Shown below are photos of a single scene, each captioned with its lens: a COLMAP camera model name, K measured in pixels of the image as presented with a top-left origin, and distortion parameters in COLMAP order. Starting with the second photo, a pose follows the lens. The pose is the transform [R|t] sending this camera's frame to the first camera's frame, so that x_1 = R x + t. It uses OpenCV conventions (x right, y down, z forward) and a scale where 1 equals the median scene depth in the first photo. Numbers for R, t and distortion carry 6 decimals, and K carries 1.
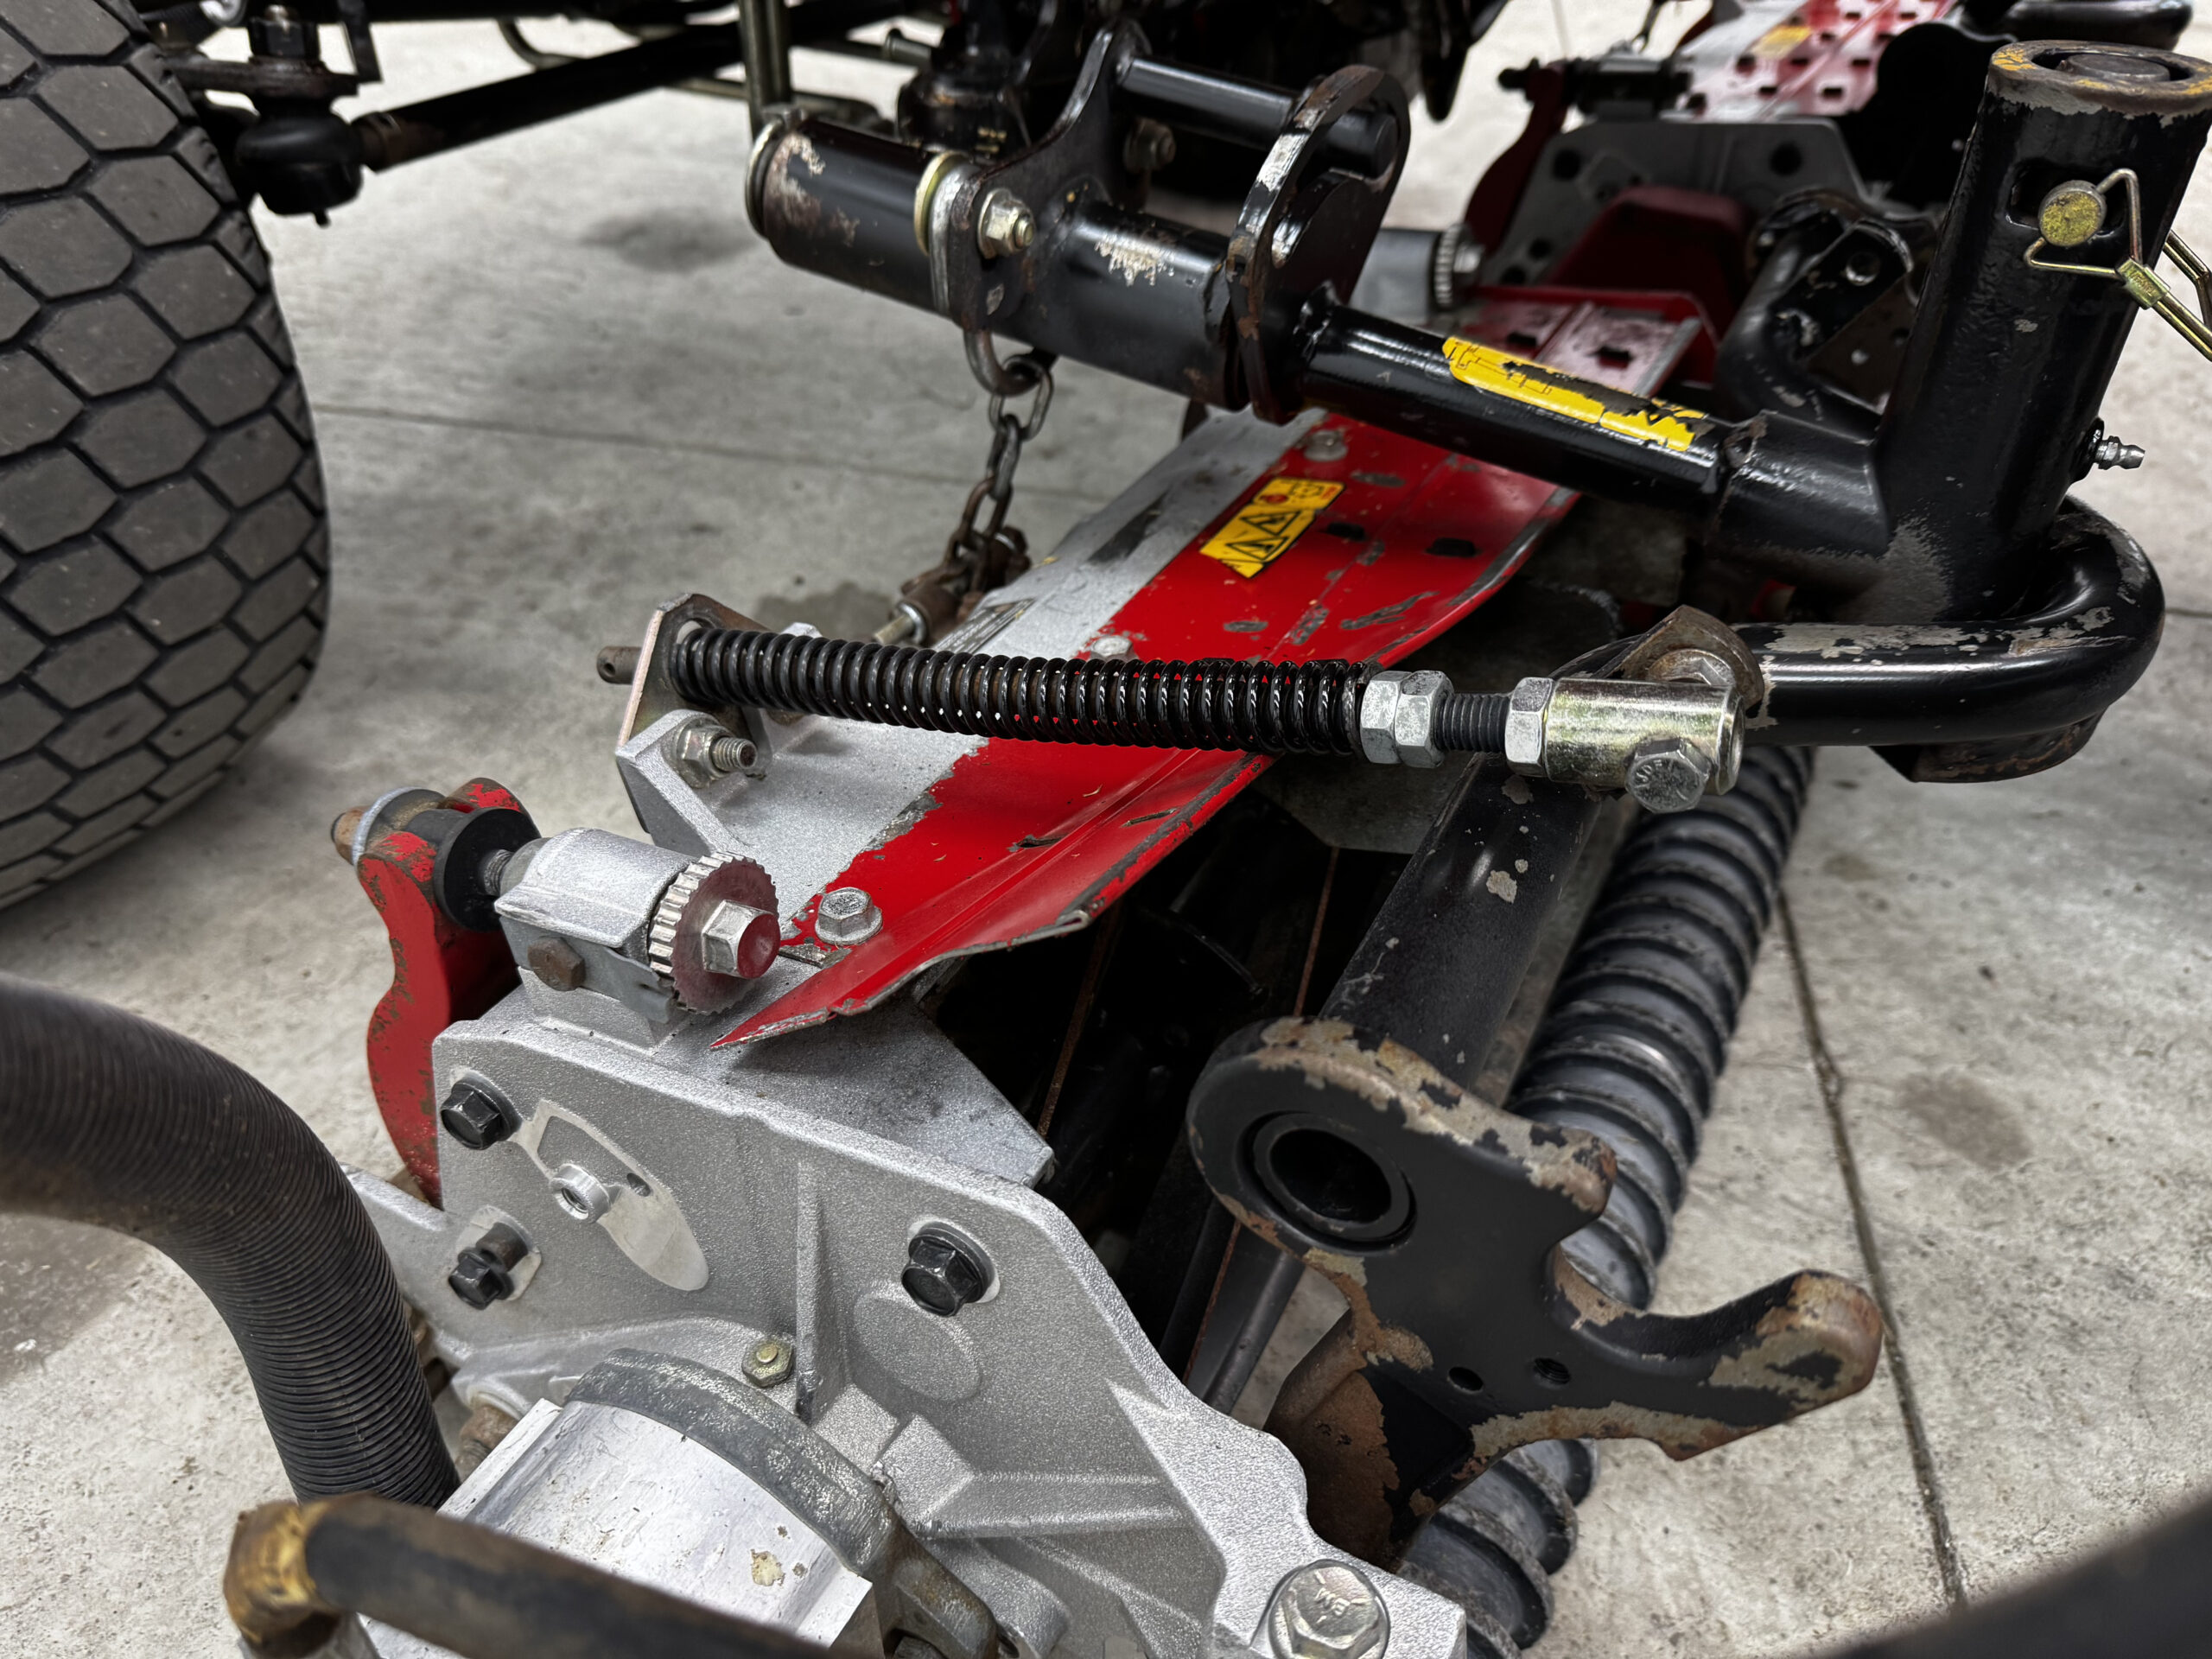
lens RADIAL K [[1548.5, 0, 1108.2], [0, 1548.5, 823.6], [0, 0, 1]] dist [0.050223, -0.062069]
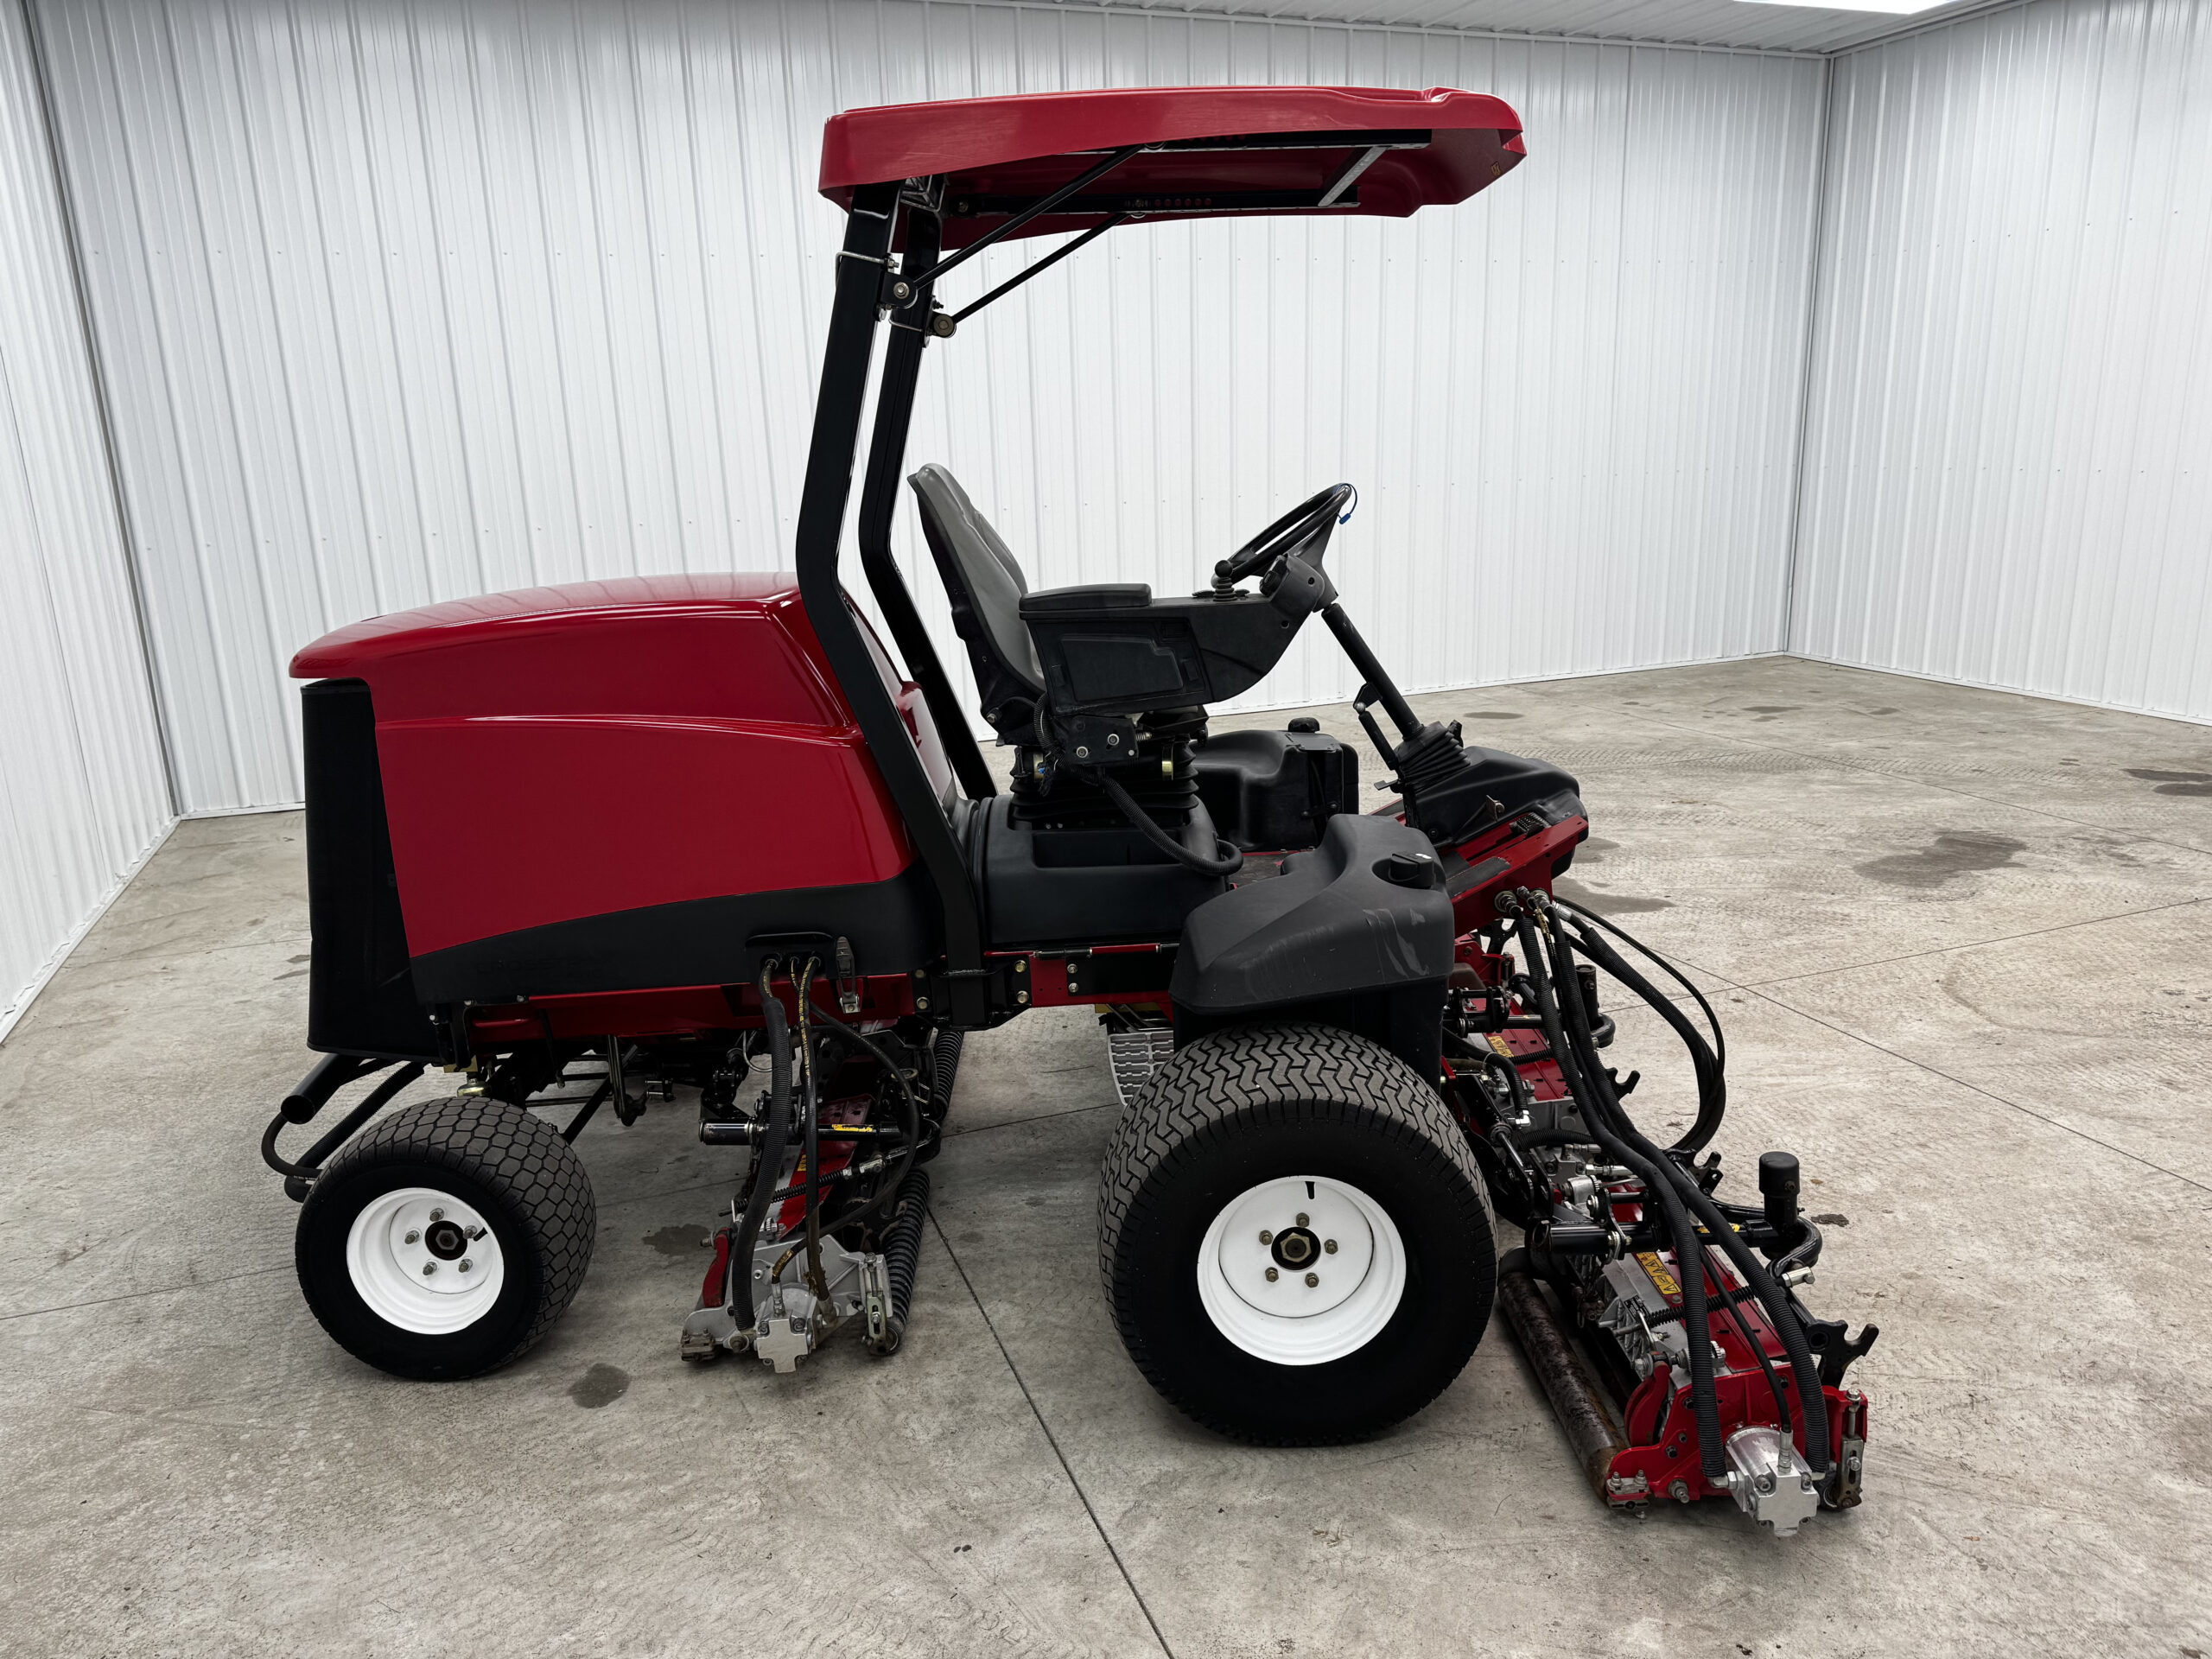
lens RADIAL K [[1548.5, 0, 1118.3], [0, 1548.5, 824.3], [0, 0, 1]] dist [0.050223, -0.062069]
pose [[0.854266, -0.195199, 0.481795, -1.396700], [0.375936, 0.872097, -0.313239, 0.915451], [-0.359028, 0.448714, 0.818385, -4.515787]]
